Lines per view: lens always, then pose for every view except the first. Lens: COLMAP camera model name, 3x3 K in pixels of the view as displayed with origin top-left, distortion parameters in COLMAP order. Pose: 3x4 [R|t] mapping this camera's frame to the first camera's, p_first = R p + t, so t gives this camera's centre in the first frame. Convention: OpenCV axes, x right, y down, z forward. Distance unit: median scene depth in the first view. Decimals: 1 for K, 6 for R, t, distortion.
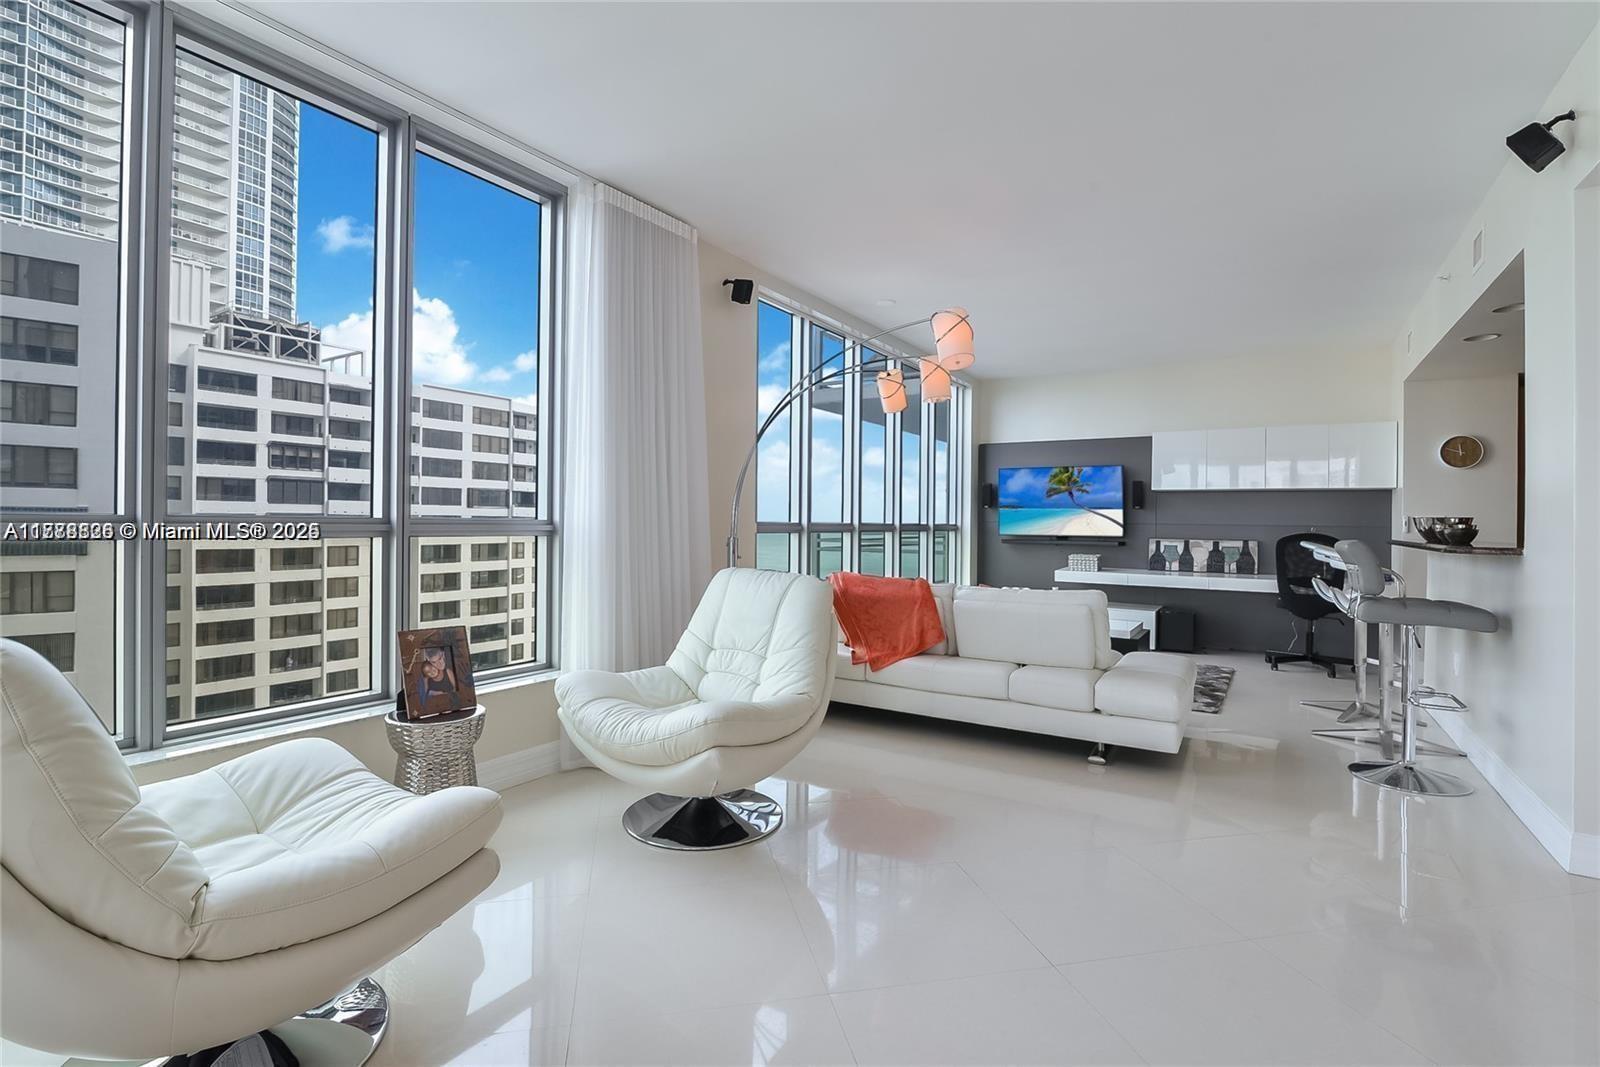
lens RADIAL K [[744.8, 0, 800.0], [0, 744.8, 533.5], [0, 0, 1]] dist [-0.002318, -0.000745]
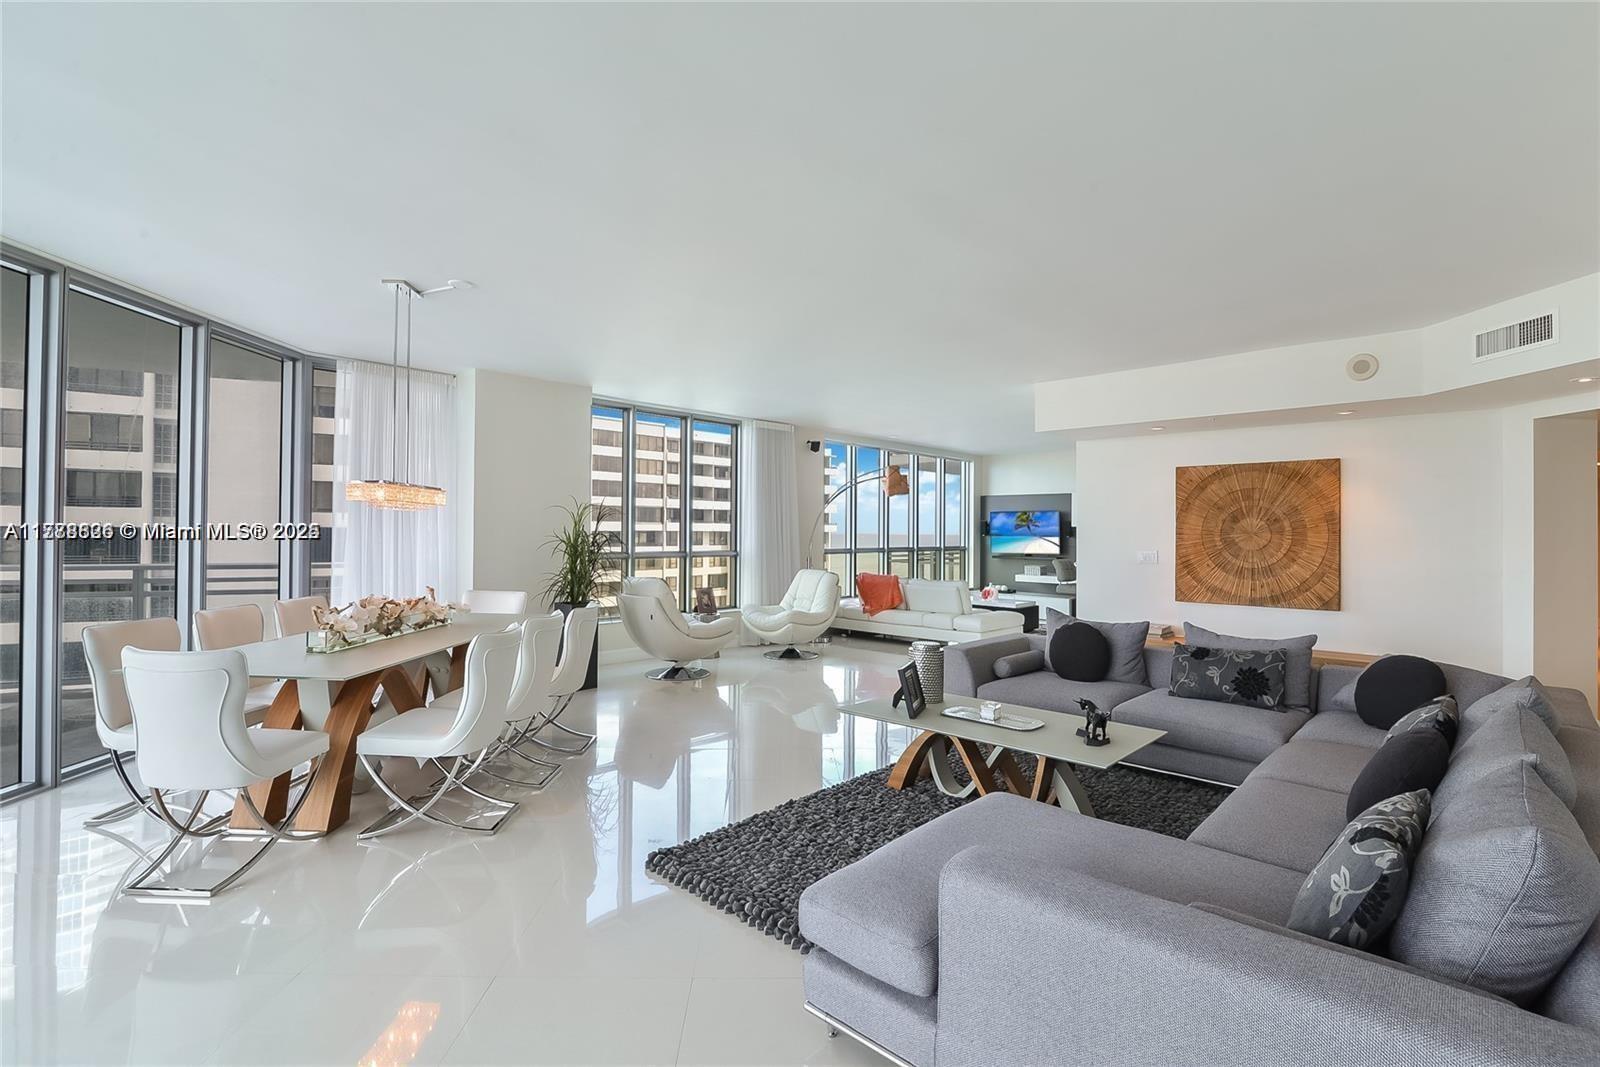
lens RADIAL K [[744.8, 0, 800.0], [0, 744.8, 533.5], [0, 0, 1]] dist [-0.002318, -0.000745]
pose [[0.983298, -0.004395, -0.181949, 0.291671], [0.001761, 0.999891, -0.014640, -0.030846], [0.181994, 0.014075, 0.983199, -1.230949]]
